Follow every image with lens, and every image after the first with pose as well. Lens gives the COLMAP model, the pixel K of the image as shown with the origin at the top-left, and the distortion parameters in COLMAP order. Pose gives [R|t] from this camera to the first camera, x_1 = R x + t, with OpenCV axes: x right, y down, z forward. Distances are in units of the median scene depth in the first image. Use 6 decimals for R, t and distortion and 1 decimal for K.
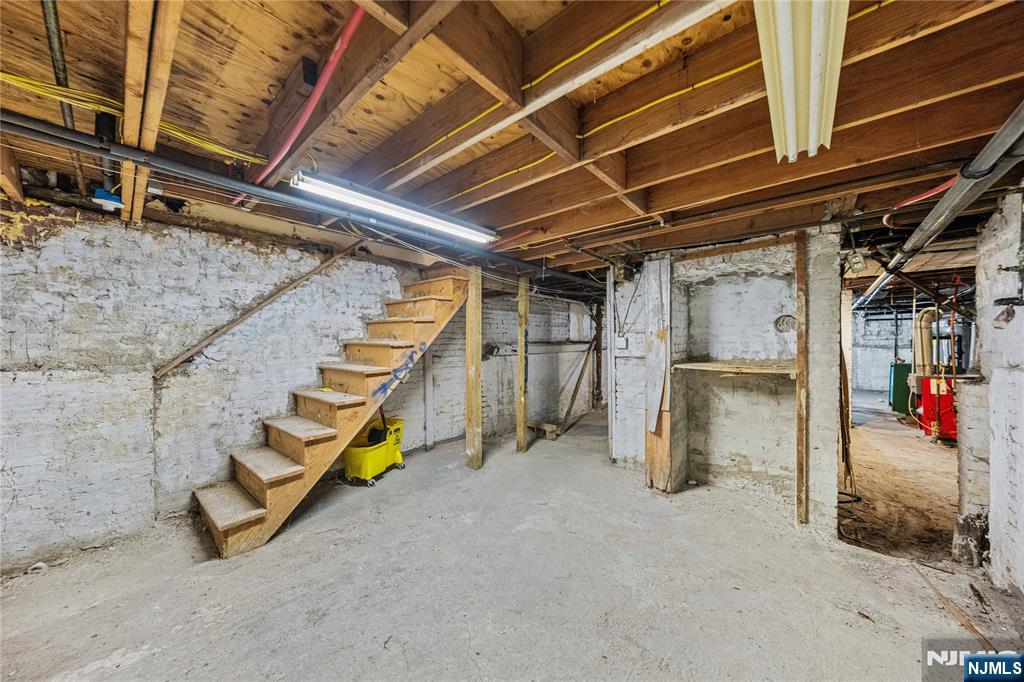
lens RADIAL K [[348.9, 0, 510.4], [0, 348.9, 344.7], [0, 0, 1]] dist [0.000528, 0.000019]
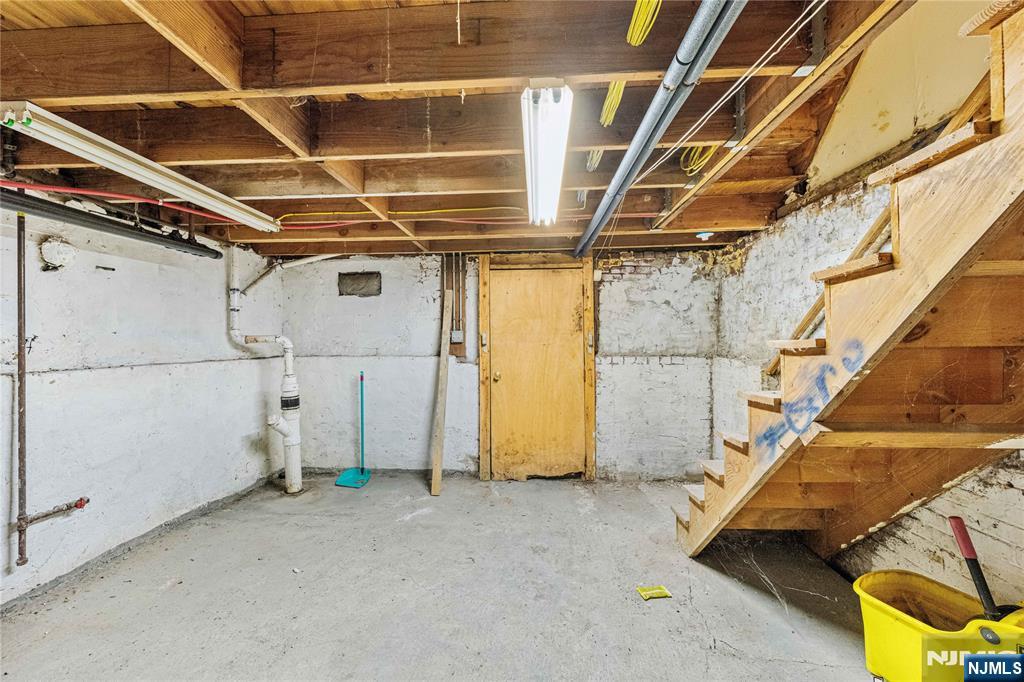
lens RADIAL K [[383.7, 0, 514.2], [0, 383.7, 335.8], [0, 0, 1]] dist [-0.002524, -0.000080]
pose [[-0.794527, 0.002781, -0.607223, 0.227871], [0.007488, 0.999958, -0.005218, -0.012735], [0.607183, -0.008692, -0.794514, 1.220710]]
